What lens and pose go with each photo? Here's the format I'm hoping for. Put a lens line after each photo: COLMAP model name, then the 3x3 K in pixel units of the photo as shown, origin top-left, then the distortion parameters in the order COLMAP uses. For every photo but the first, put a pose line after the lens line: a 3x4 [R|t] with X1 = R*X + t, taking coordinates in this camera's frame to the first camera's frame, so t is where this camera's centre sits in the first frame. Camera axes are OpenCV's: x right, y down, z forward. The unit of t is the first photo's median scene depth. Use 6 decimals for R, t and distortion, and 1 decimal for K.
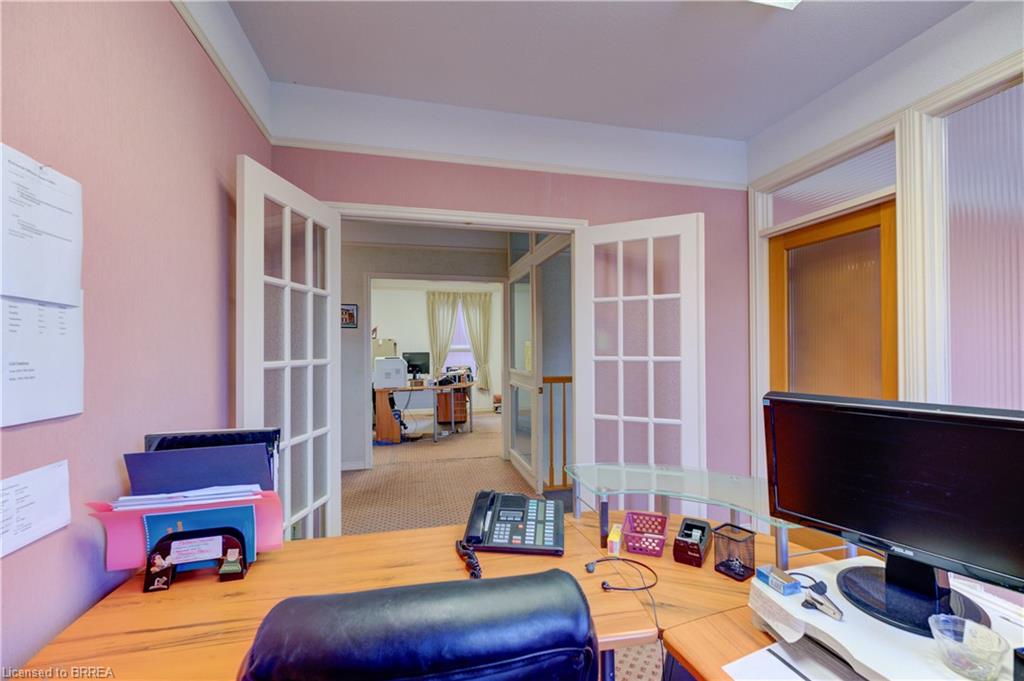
lens RADIAL K [[414.5, 0, 509.8], [0, 414.5, 342.3], [0, 0, 1]] dist [-0.003414, -0.000325]
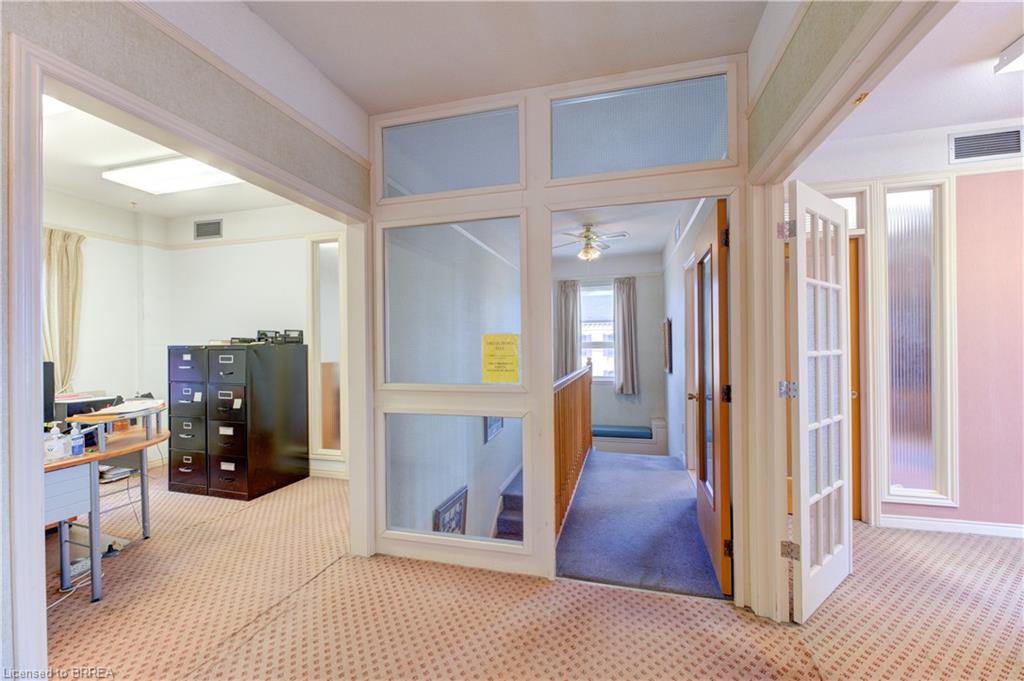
lens RADIAL K [[414.5, 0, 509.8], [0, 414.5, 342.3], [0, 0, 1]] dist [-0.003414, -0.000325]
pose [[0.476604, 0.003906, 0.879109, -0.265313], [0.004989, 0.999962, -0.007147, 0.011146], [-0.879104, 0.007792, 0.476567, 0.401629]]
